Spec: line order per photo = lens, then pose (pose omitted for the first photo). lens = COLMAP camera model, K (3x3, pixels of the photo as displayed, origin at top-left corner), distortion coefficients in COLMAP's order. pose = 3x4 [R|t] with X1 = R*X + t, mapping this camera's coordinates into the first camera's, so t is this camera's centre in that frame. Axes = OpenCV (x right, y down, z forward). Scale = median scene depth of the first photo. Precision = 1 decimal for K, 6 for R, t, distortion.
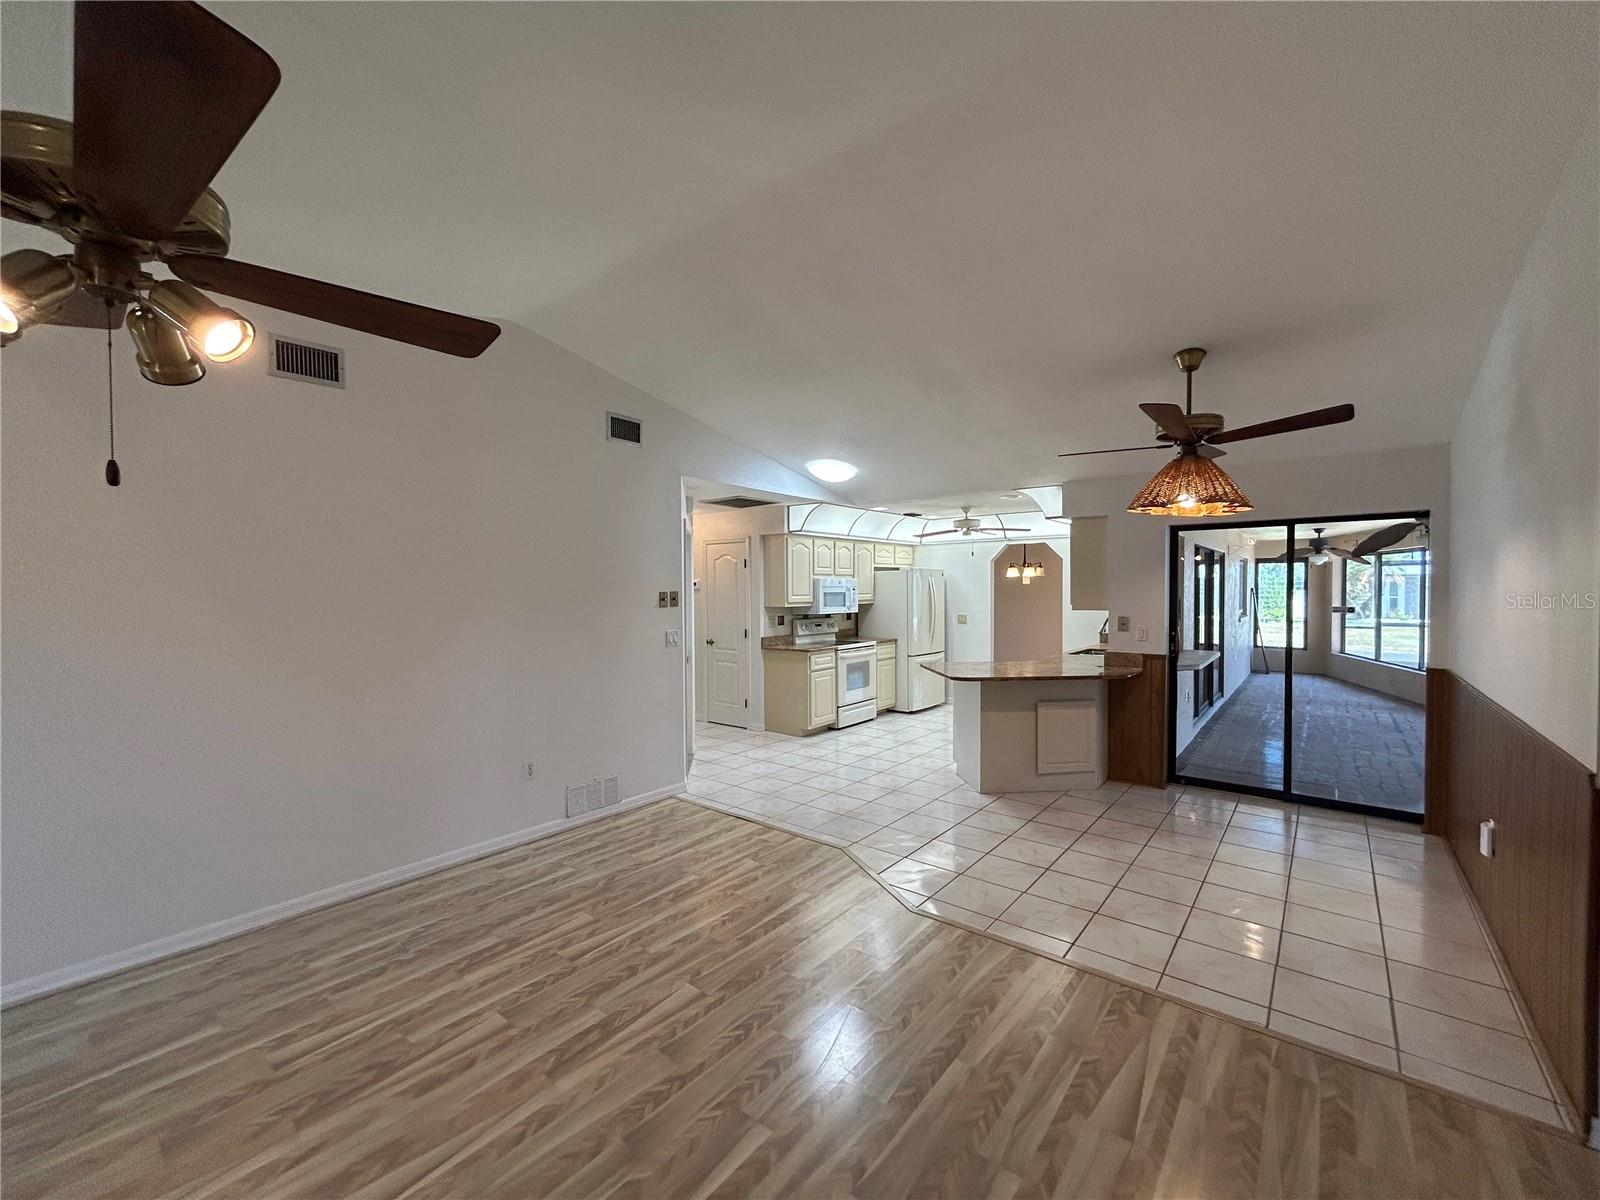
lens RADIAL K [[648.8, 0, 801.5], [0, 648.8, 600.9], [0, 0, 1]] dist [-0.000057, 0.000387]
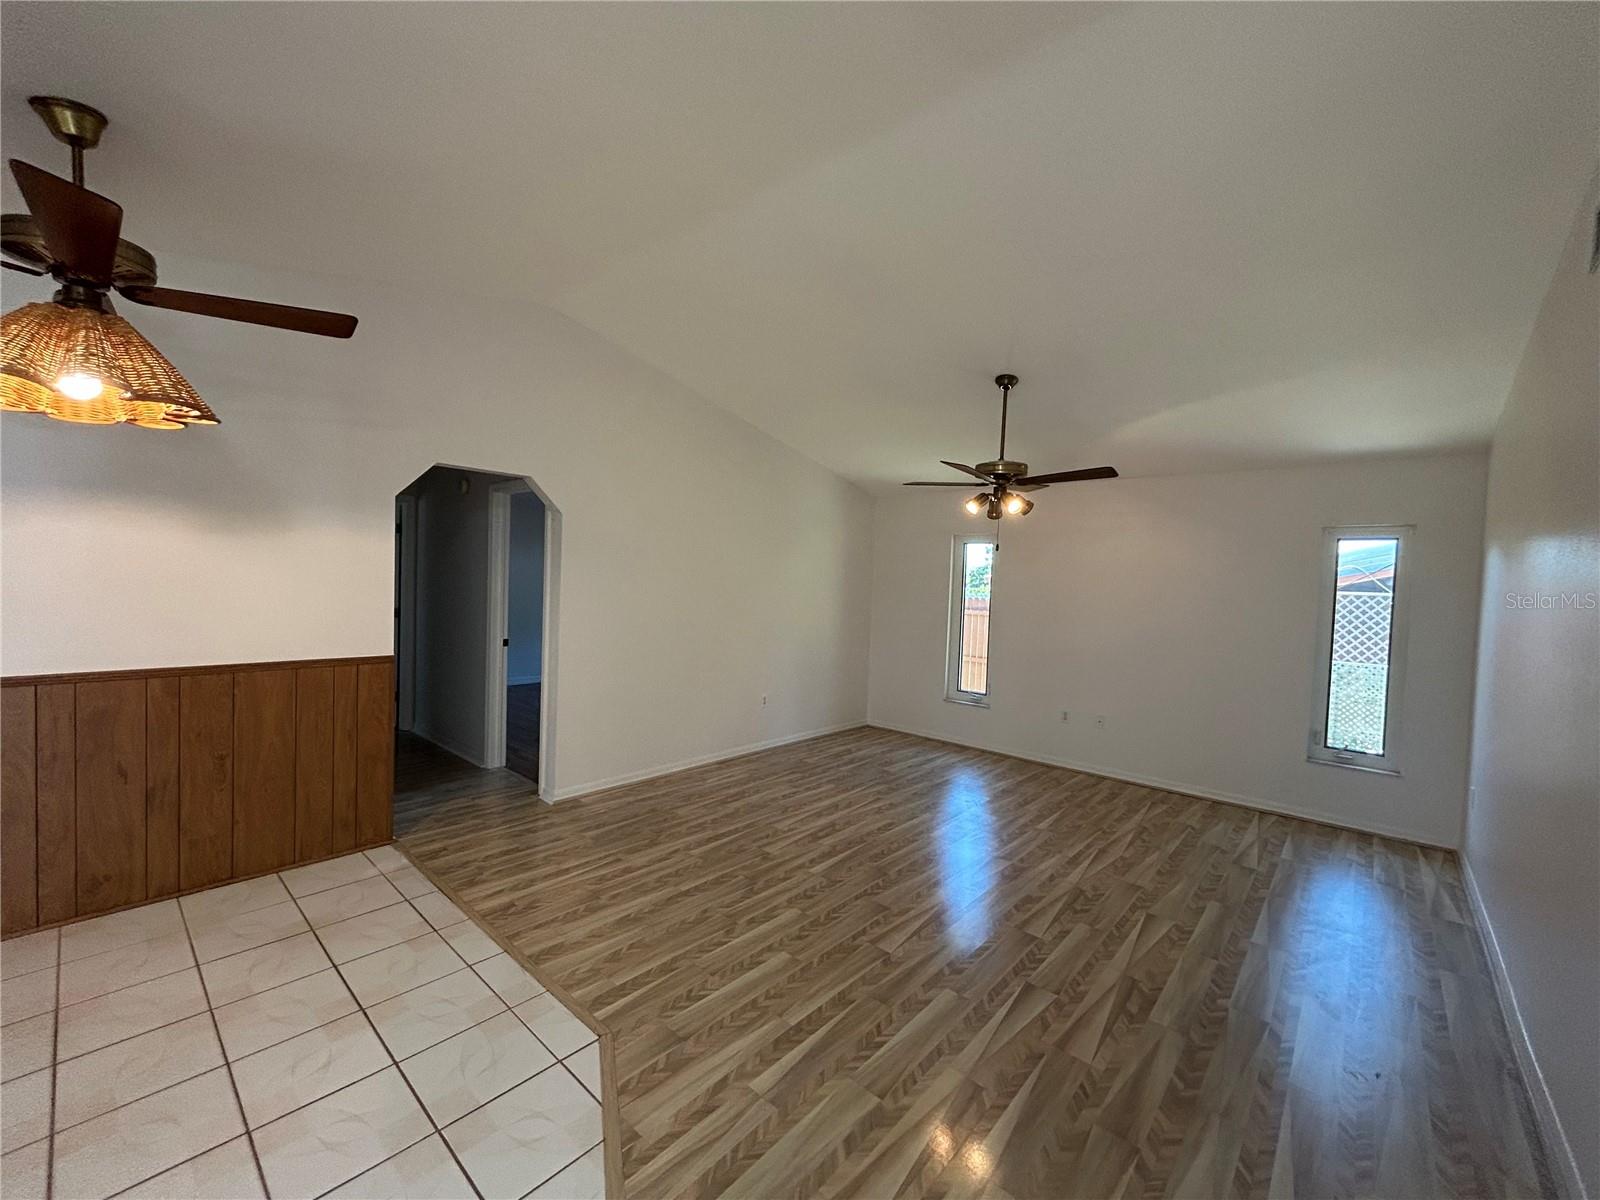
lens RADIAL K [[648.8, 0, 801.5], [0, 648.8, 600.9], [0, 0, 1]] dist [-0.000057, 0.000387]
pose [[-0.998742, -0.030784, 0.039591, -0.037245], [-0.028461, 0.997914, 0.057952, -0.022070], [-0.041293, 0.056752, -0.997534, 1.360086]]
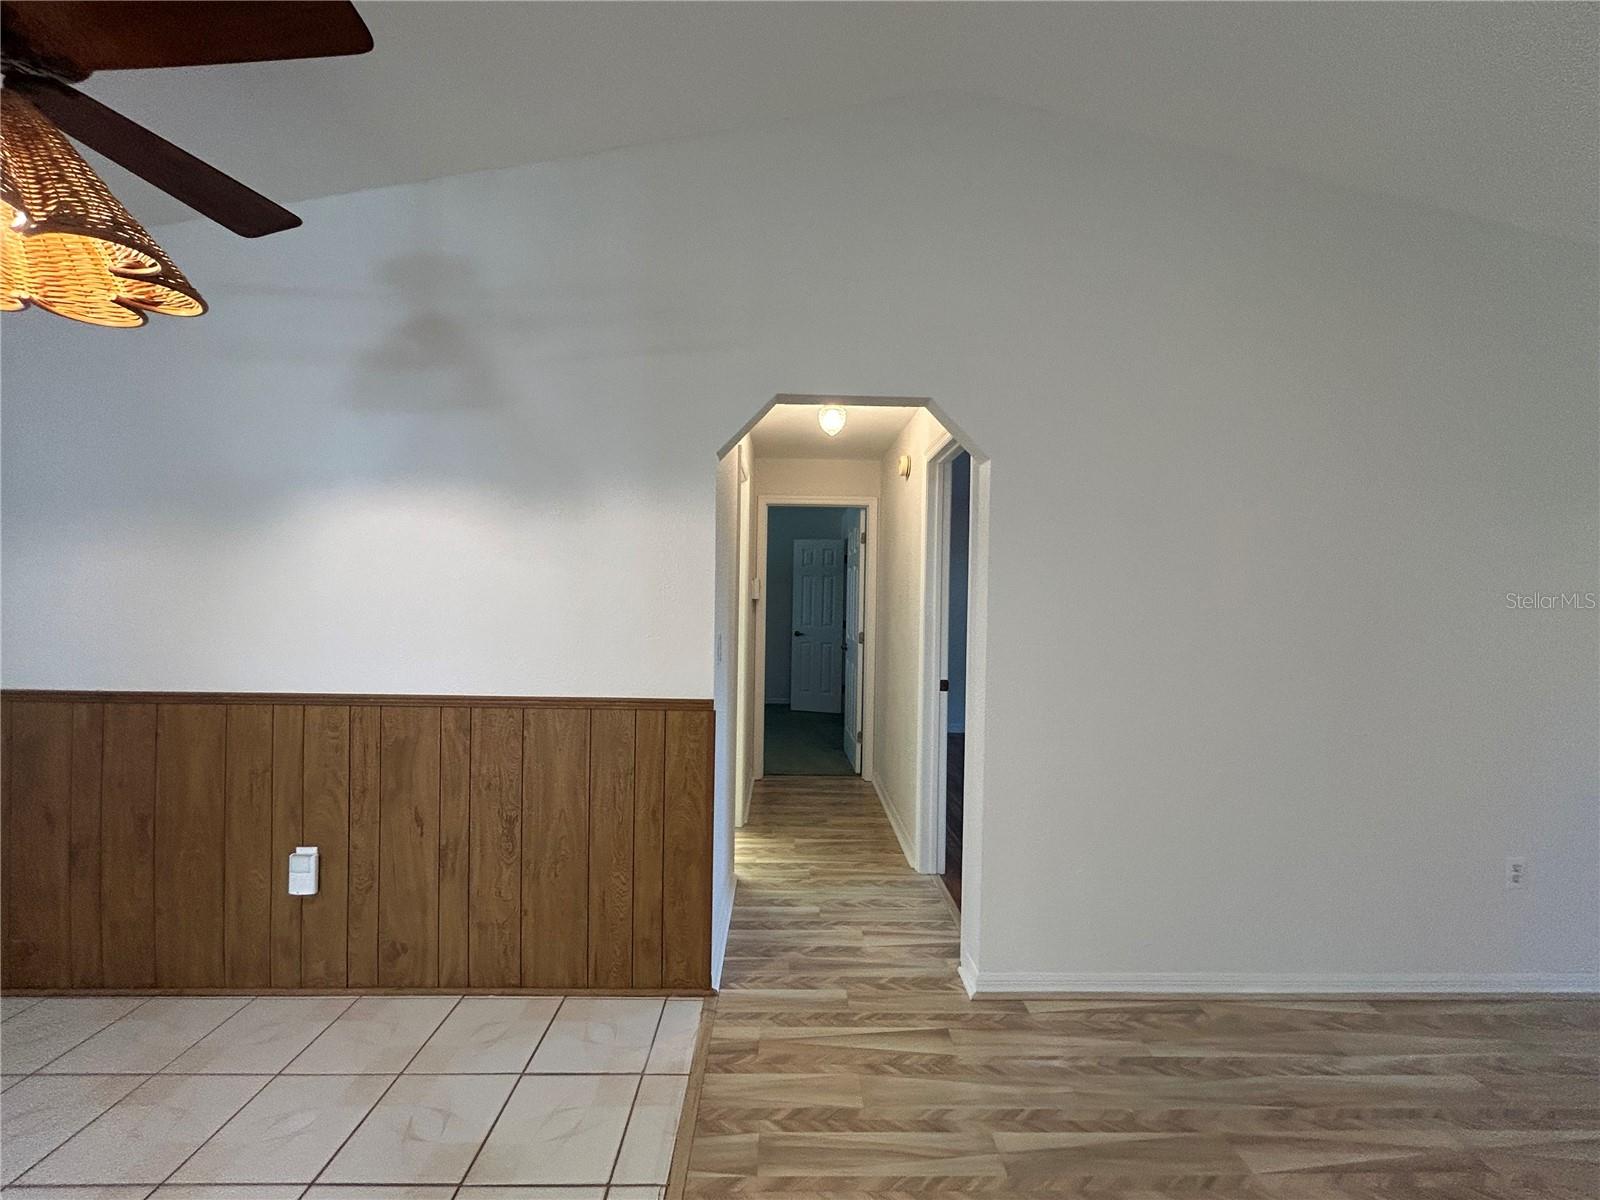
lens RADIAL K [[648.8, 0, 801.5], [0, 648.8, 600.9], [0, 0, 1]] dist [-0.000057, 0.000387]
pose [[-0.648403, -0.011232, 0.761215, 0.073439], [0.005019, 0.999806, 0.019028, 0.024043], [-0.761281, 0.016159, -0.648221, 0.792085]]
